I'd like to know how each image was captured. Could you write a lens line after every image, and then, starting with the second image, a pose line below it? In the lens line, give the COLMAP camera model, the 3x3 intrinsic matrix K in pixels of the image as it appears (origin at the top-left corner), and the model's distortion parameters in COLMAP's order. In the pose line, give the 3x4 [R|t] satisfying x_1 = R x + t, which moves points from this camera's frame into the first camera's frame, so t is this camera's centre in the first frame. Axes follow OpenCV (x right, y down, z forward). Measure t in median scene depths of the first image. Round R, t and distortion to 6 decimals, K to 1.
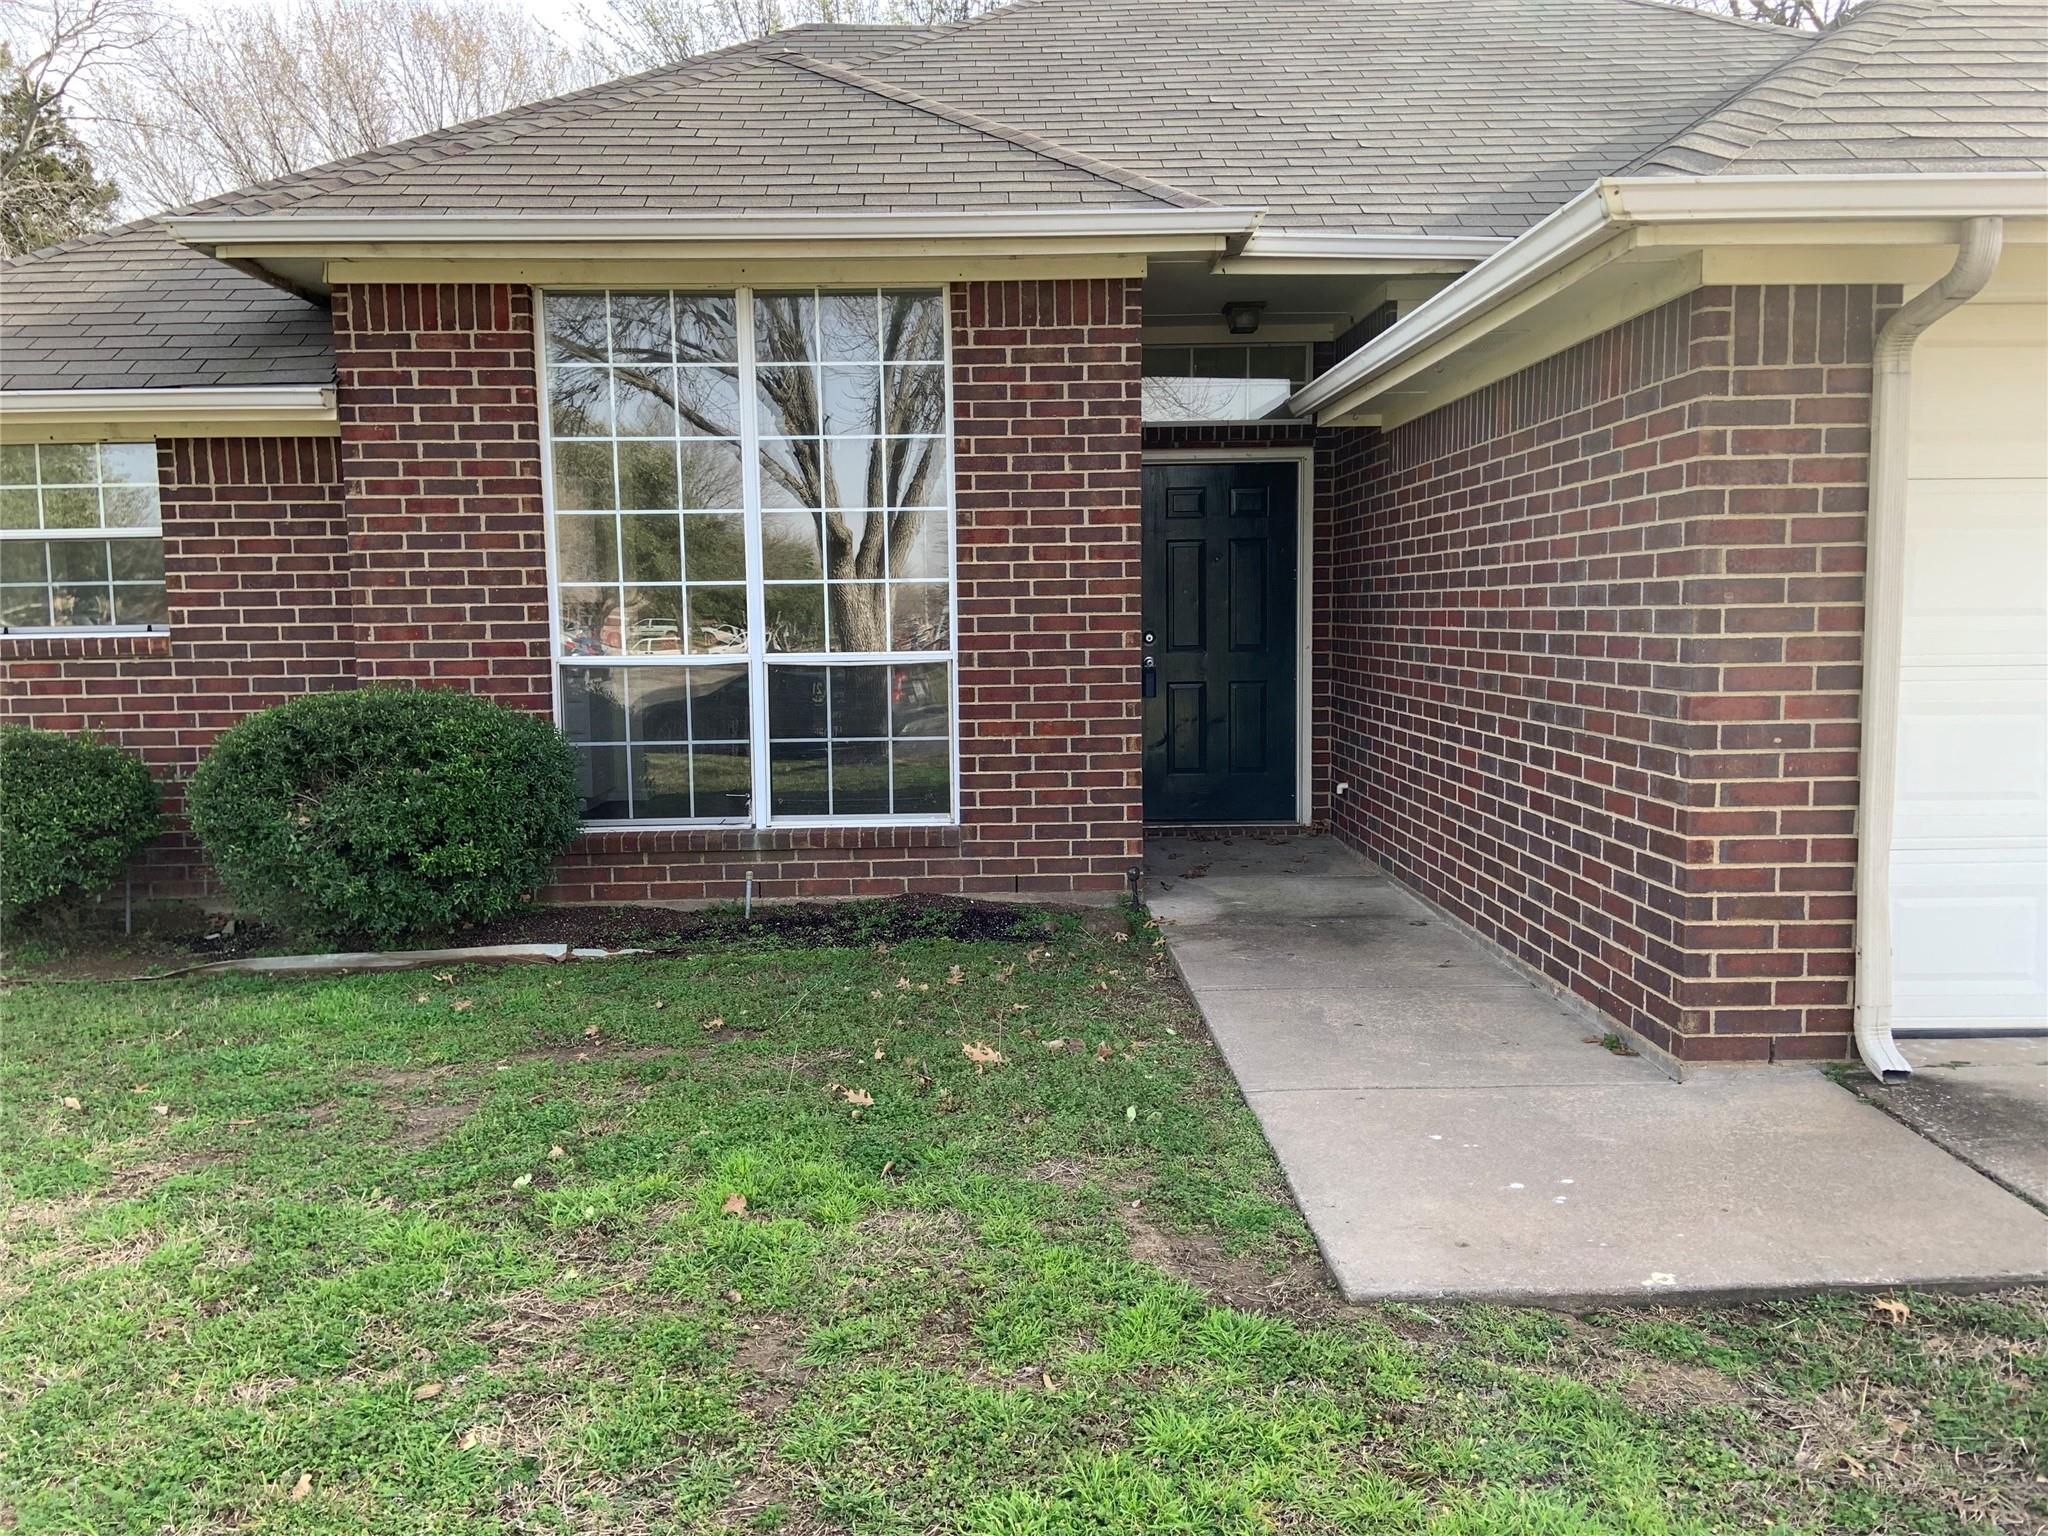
lens RADIAL K [[1536.8, 0, 1020.9], [0, 1536.8, 764.3], [0, 0, 1]] dist [0.101674, -0.131318]
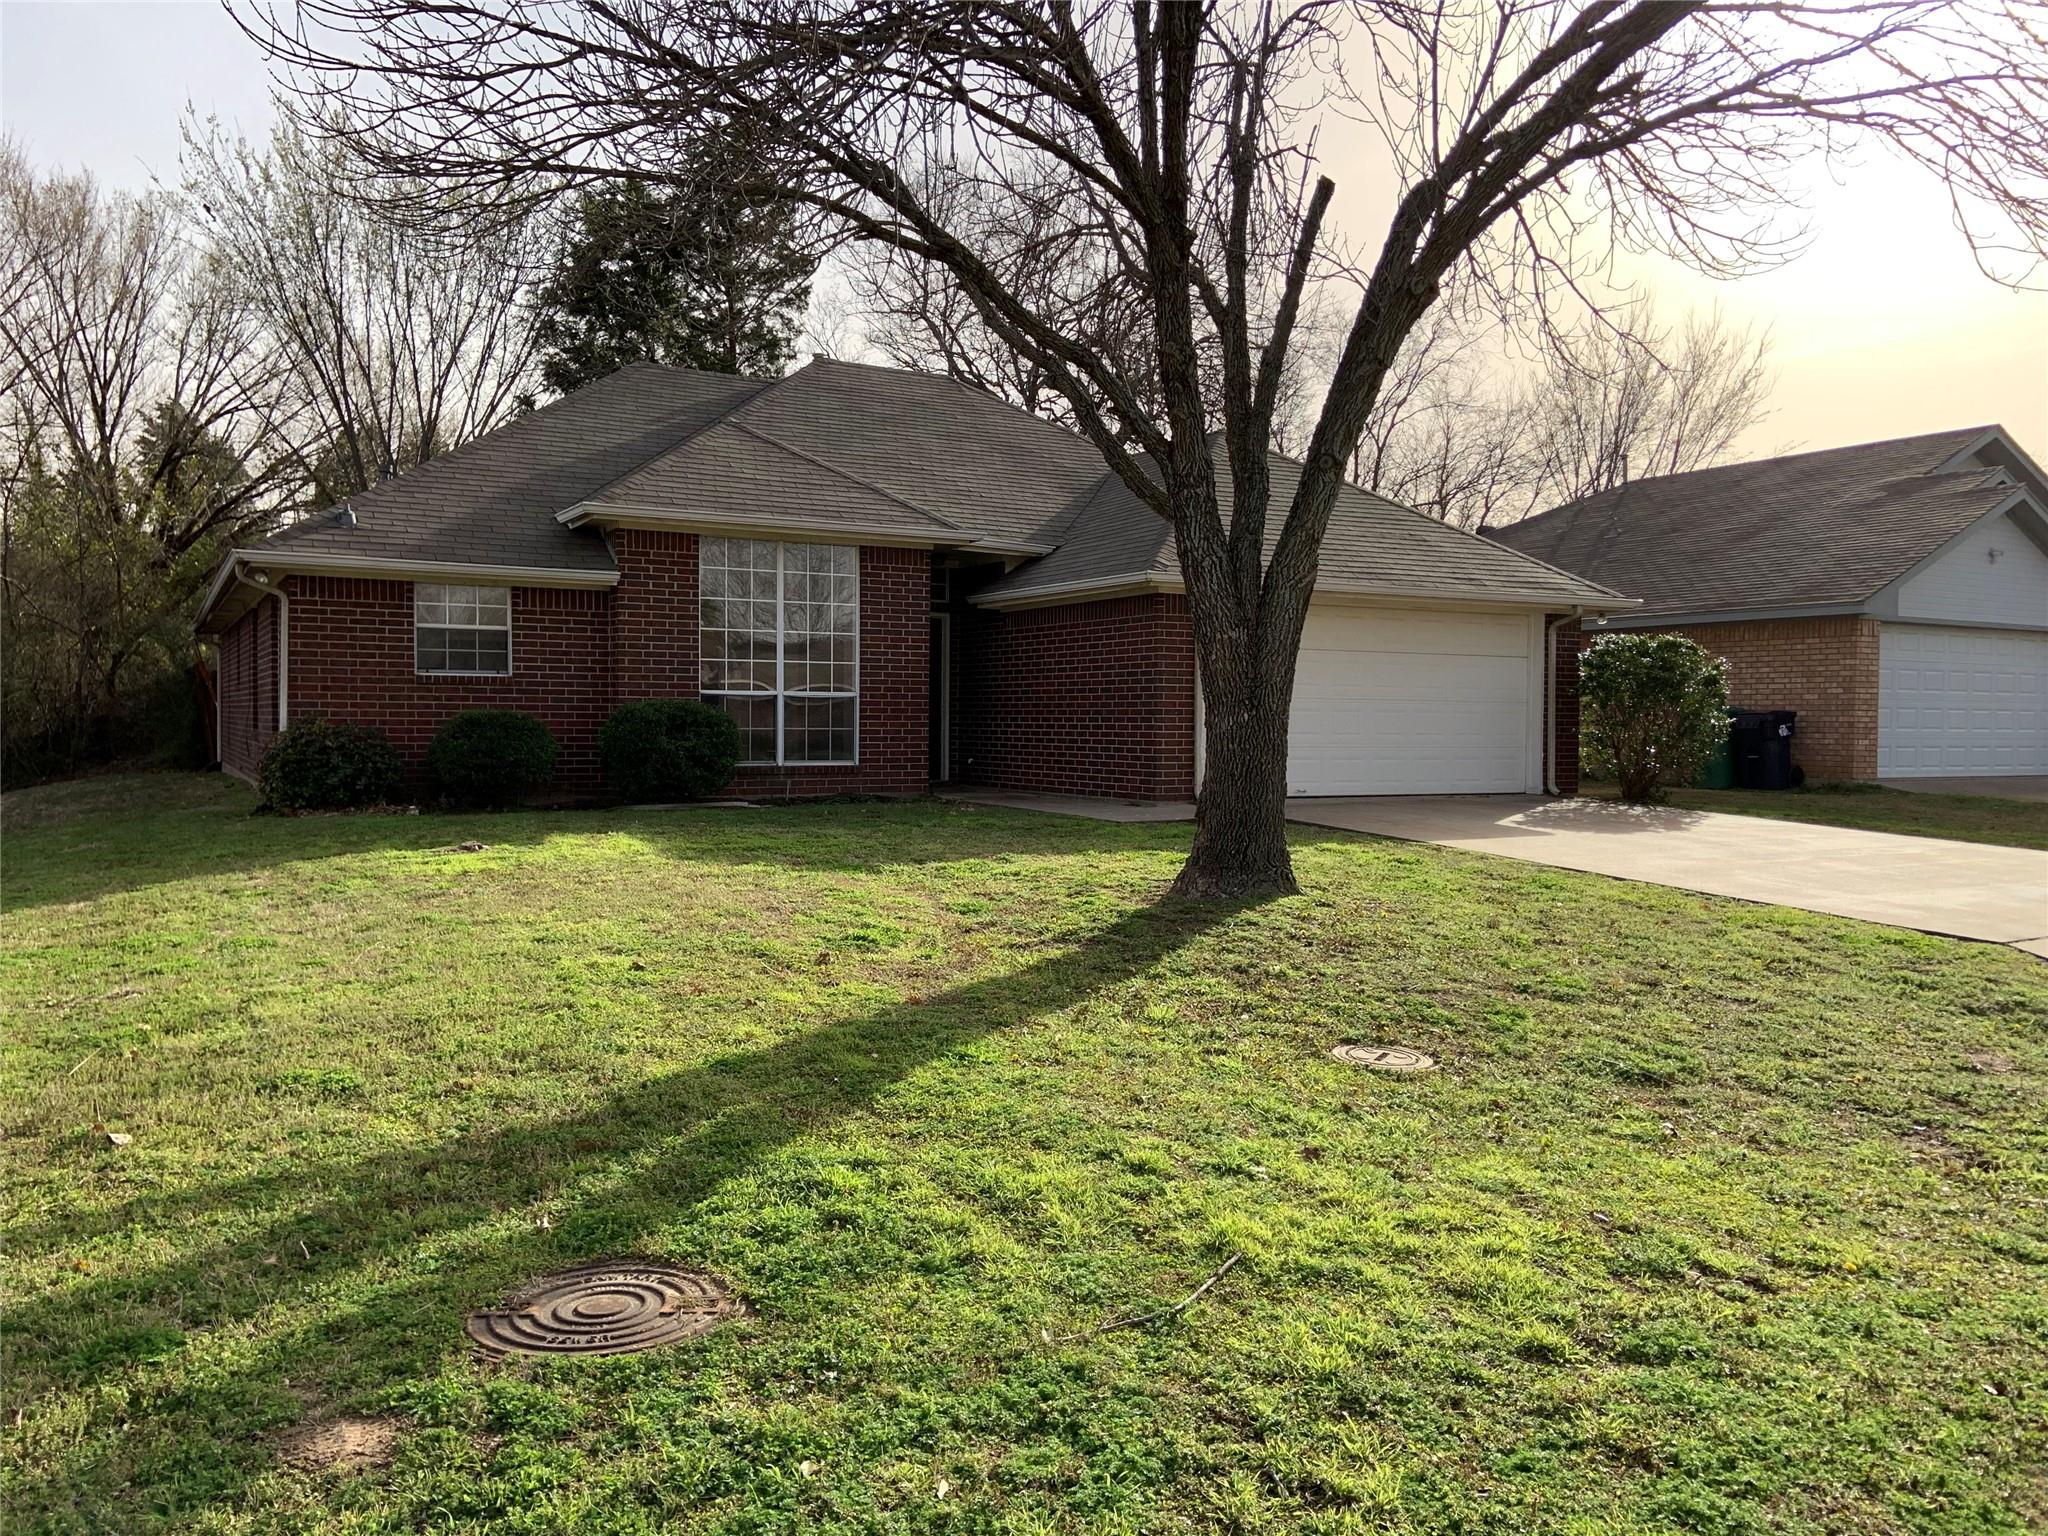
lens RADIAL K [[1536.8, 0, 1022.8], [0, 1536.8, 768.1], [0, 0, 1]] dist [0.101674, -0.131318]
pose [[0.876599, 0.004183, 0.481204, -0.980096], [0.028372, 0.997773, -0.060359, 0.198574], [-0.480385, 0.066563, 0.874528, -1.233961]]
